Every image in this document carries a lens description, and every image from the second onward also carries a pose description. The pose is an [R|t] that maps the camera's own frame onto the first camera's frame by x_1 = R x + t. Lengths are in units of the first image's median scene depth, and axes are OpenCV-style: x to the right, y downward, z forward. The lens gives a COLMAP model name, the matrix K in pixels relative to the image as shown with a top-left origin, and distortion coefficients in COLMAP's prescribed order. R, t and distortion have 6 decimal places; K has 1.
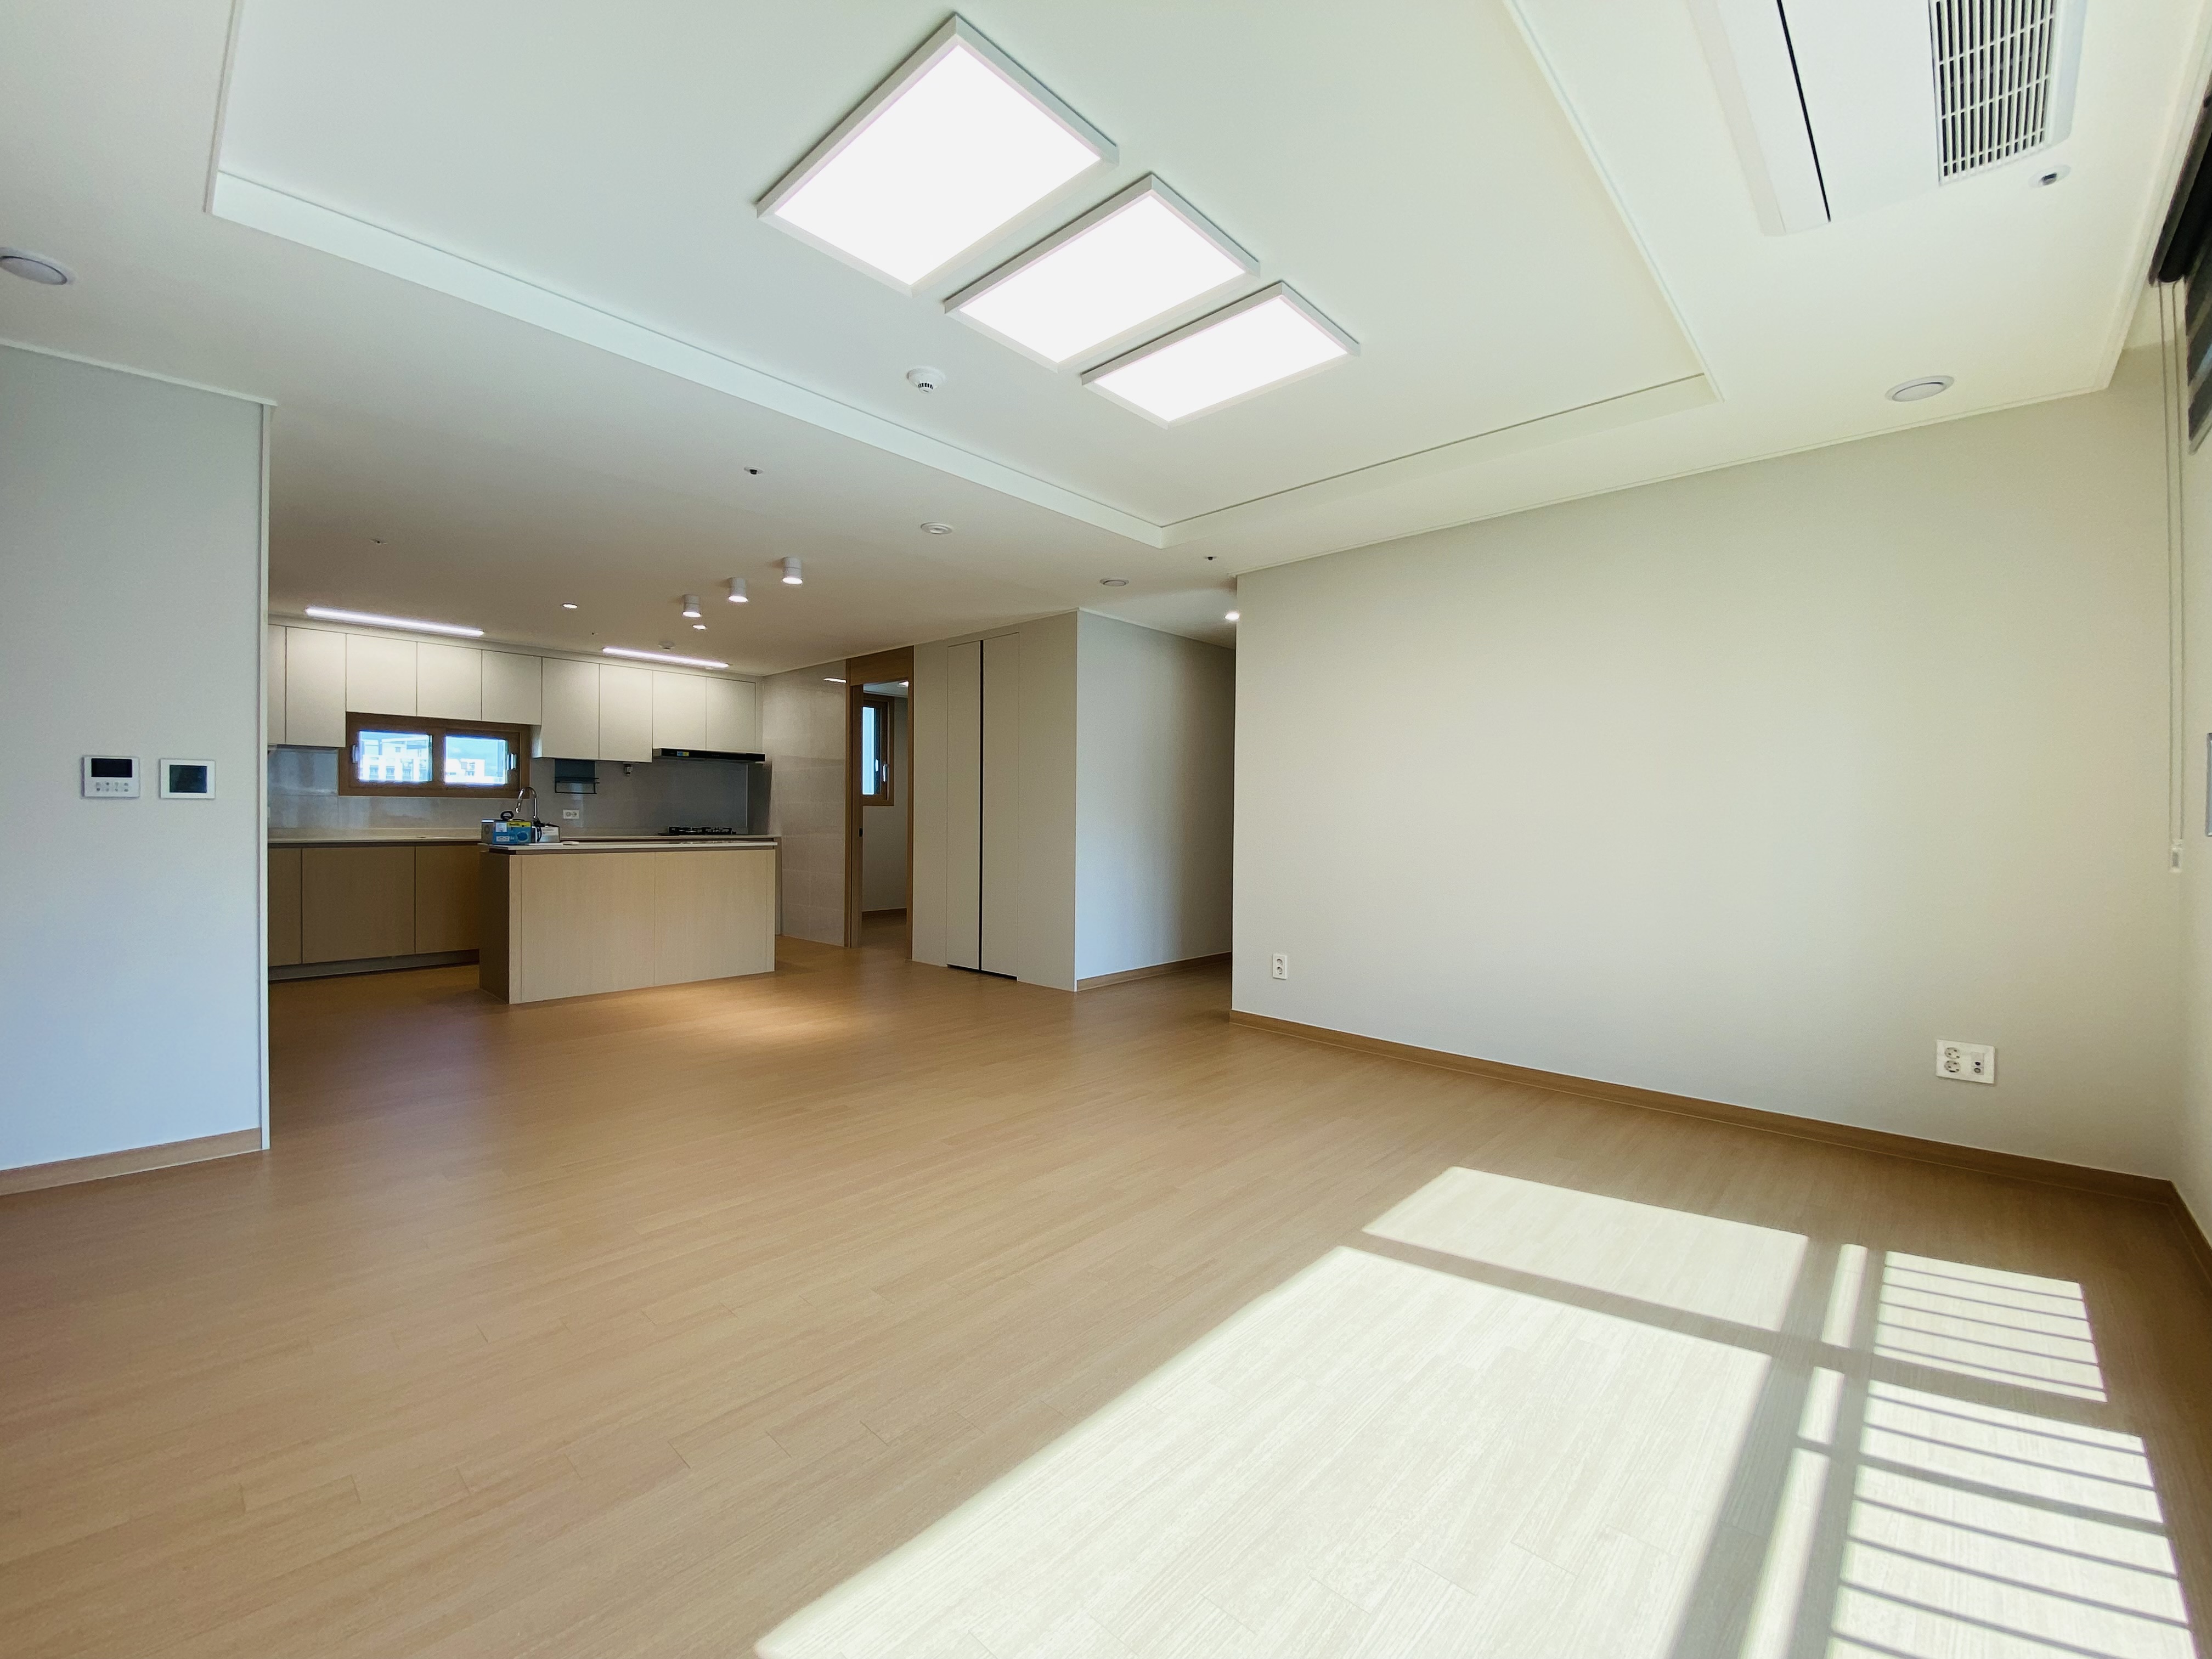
lens RADIAL K [[902.9, 0, 1108.4], [0, 902.9, 821.1], [0, 0, 1]] dist [0.029327, -0.025889]
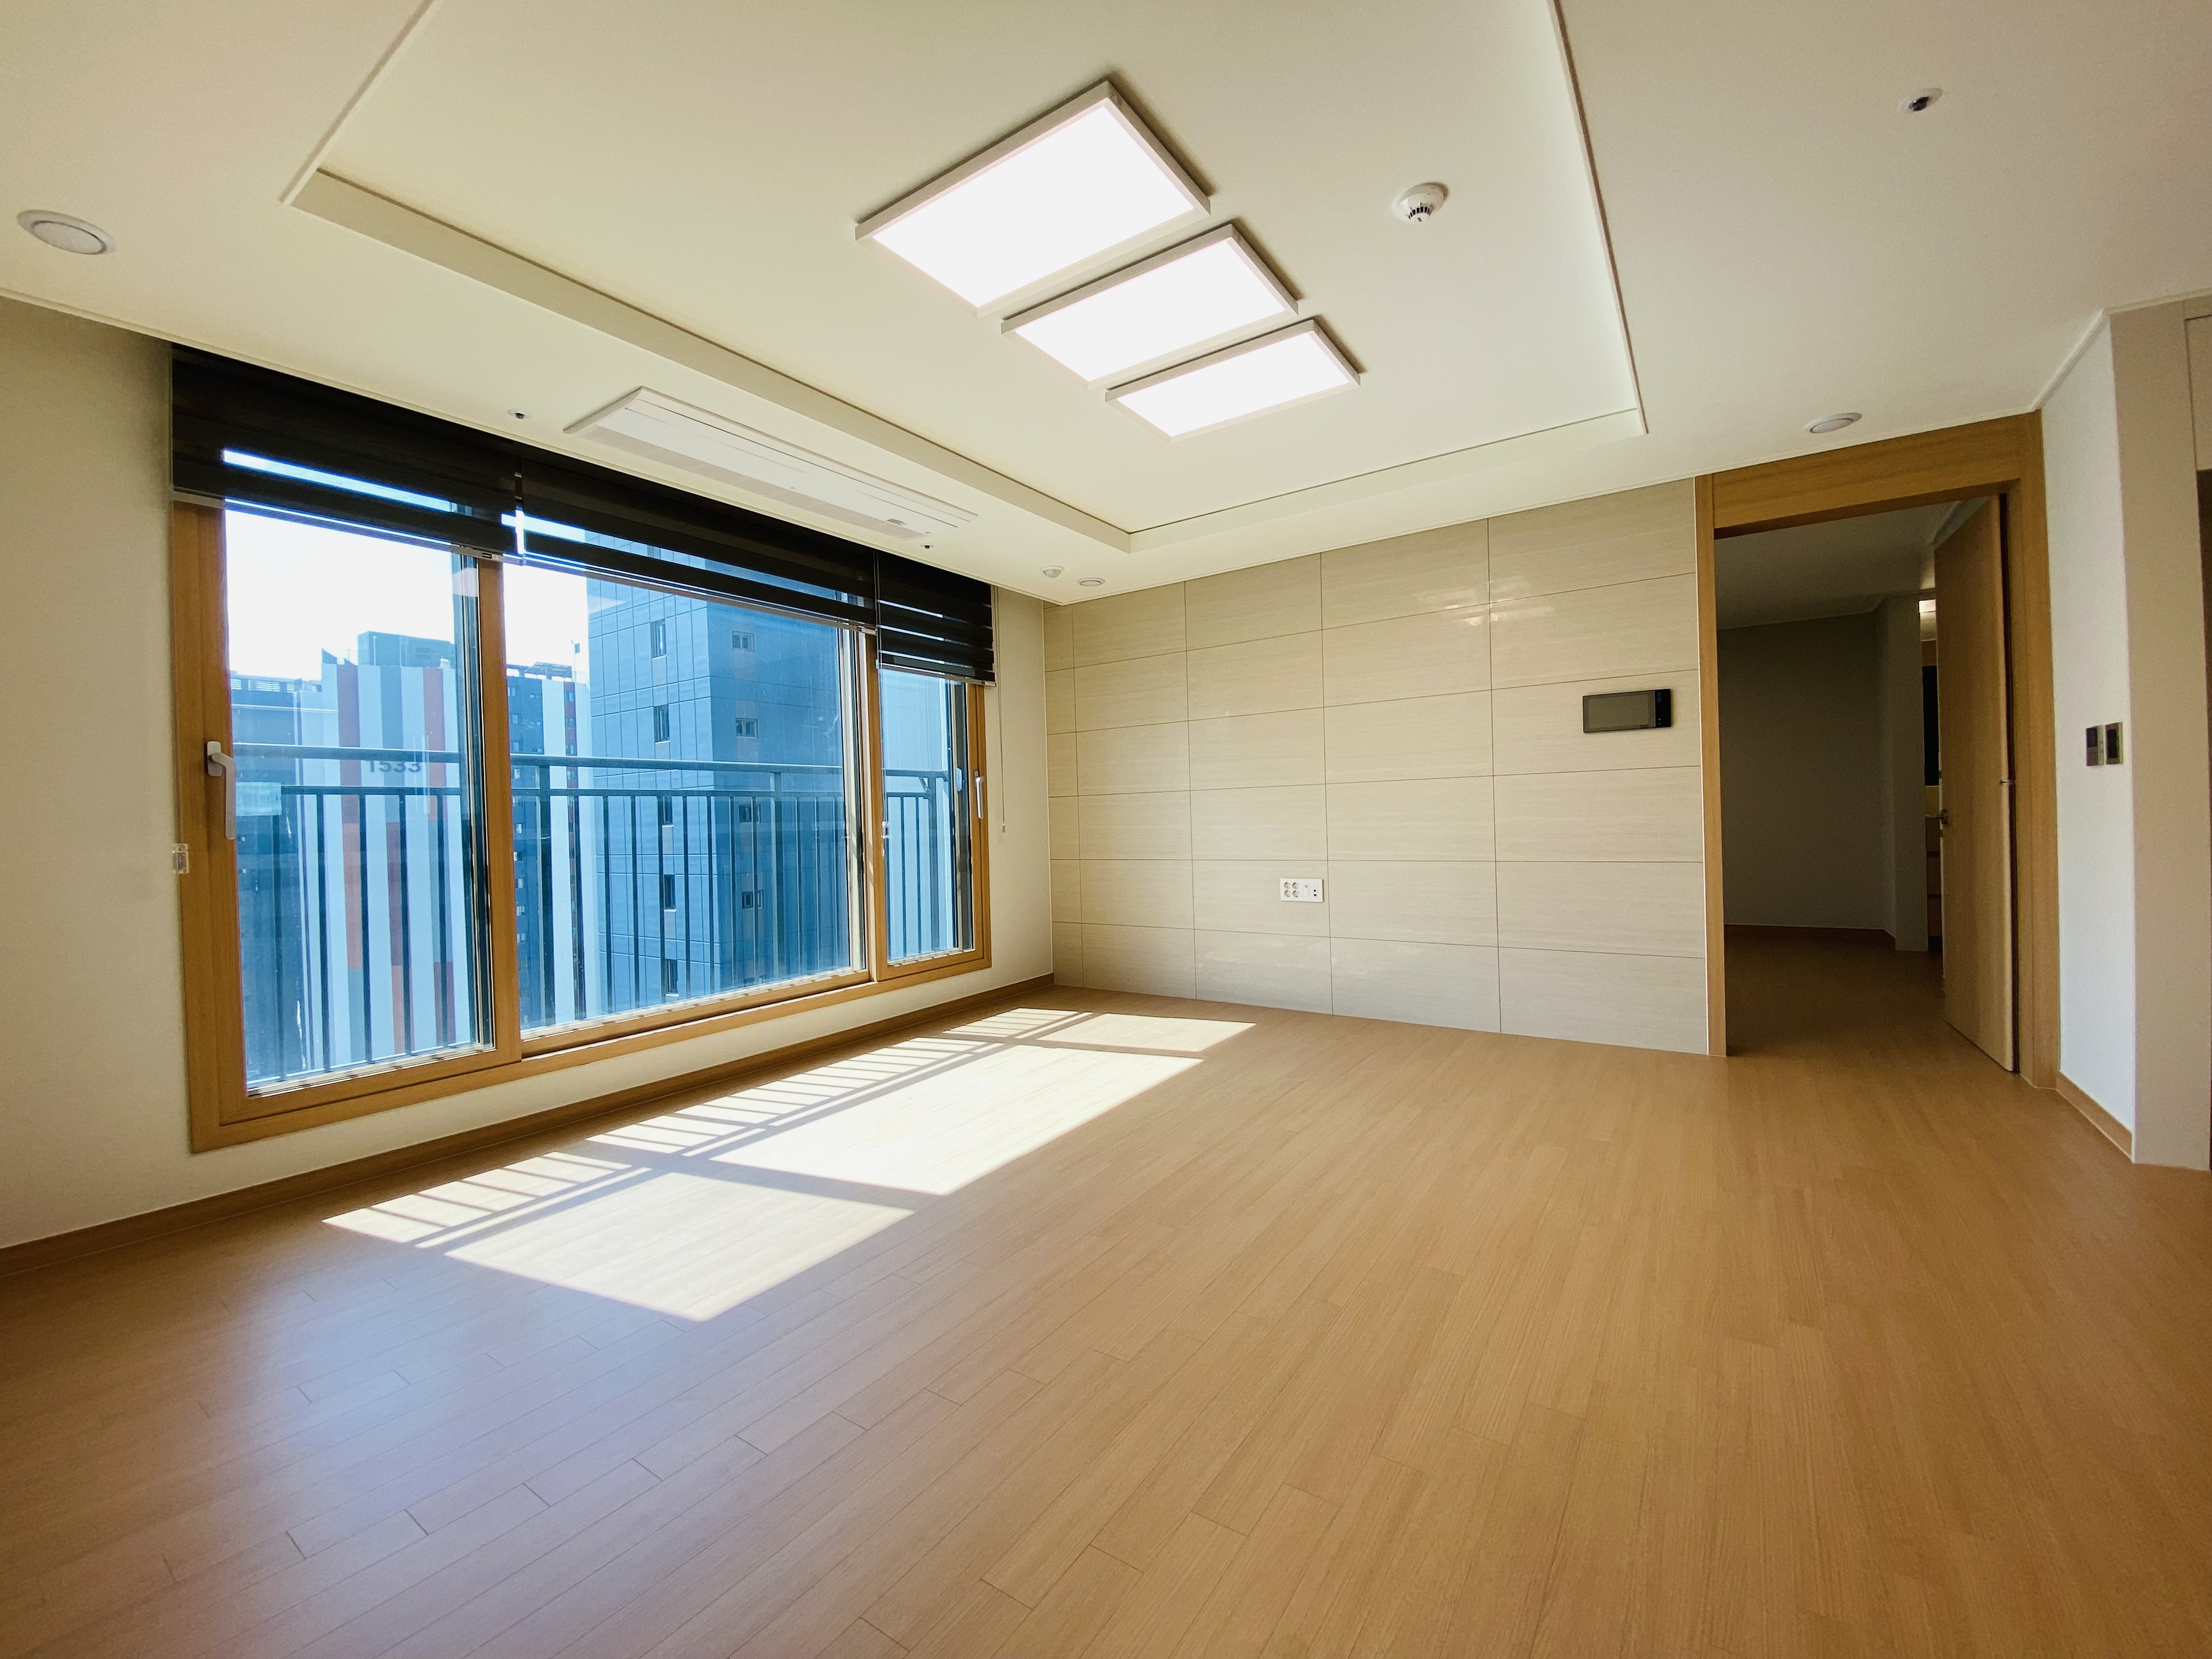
lens RADIAL K [[902.9, 0, 1108.4], [0, 902.9, 821.1], [0, 0, 1]] dist [0.029327, -0.025889]
pose [[-0.989057, 0.023794, -0.145601, 0.215233], [0.022602, 0.999696, 0.009835, 0.006254], [0.145791, 0.006437, -0.989295, 2.176333]]
